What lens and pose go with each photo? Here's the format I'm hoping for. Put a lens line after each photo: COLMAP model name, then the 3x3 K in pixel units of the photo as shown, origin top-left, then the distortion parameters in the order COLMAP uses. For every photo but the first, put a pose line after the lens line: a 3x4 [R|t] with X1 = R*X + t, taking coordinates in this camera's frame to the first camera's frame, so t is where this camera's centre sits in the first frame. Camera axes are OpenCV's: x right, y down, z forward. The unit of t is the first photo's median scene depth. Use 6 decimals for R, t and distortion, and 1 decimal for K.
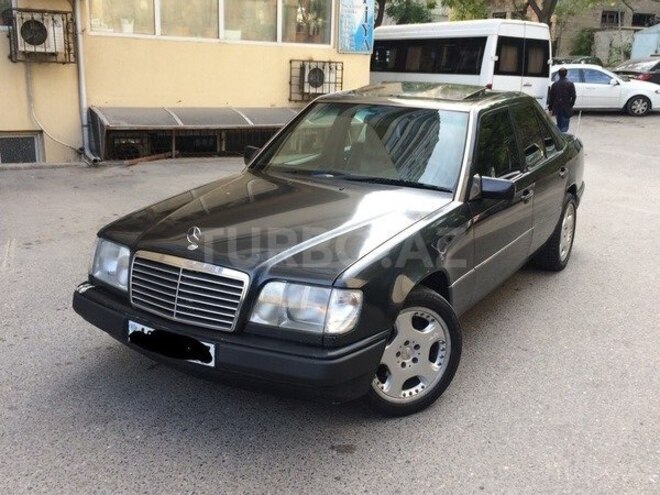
lens RADIAL K [[730.0, 0, 309.6], [0, 730.0, 248.8], [0, 0, 1]] dist [0.055695, 0.000000]
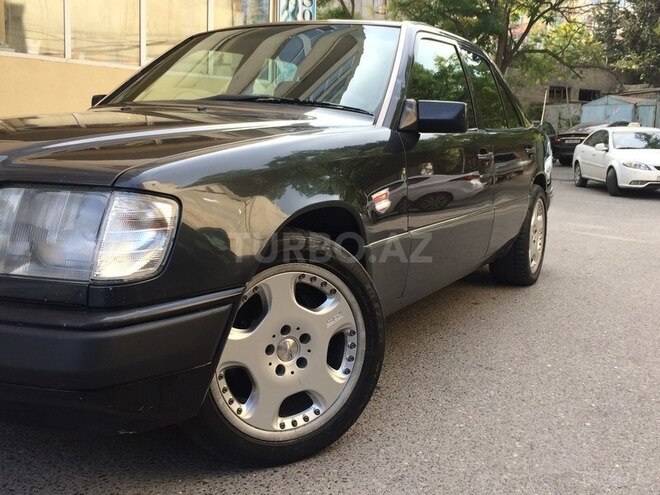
lens RADIAL K [[730.0, 0, 330.3], [0, 730.0, 247.4], [0, 0, 1]] dist [0.055695, 0.000000]
pose [[0.996672, 0.005813, 0.081313, 0.117676], [0.003854, 0.992978, -0.118237, 0.128888], [-0.081430, 0.118157, 0.989651, 0.422160]]
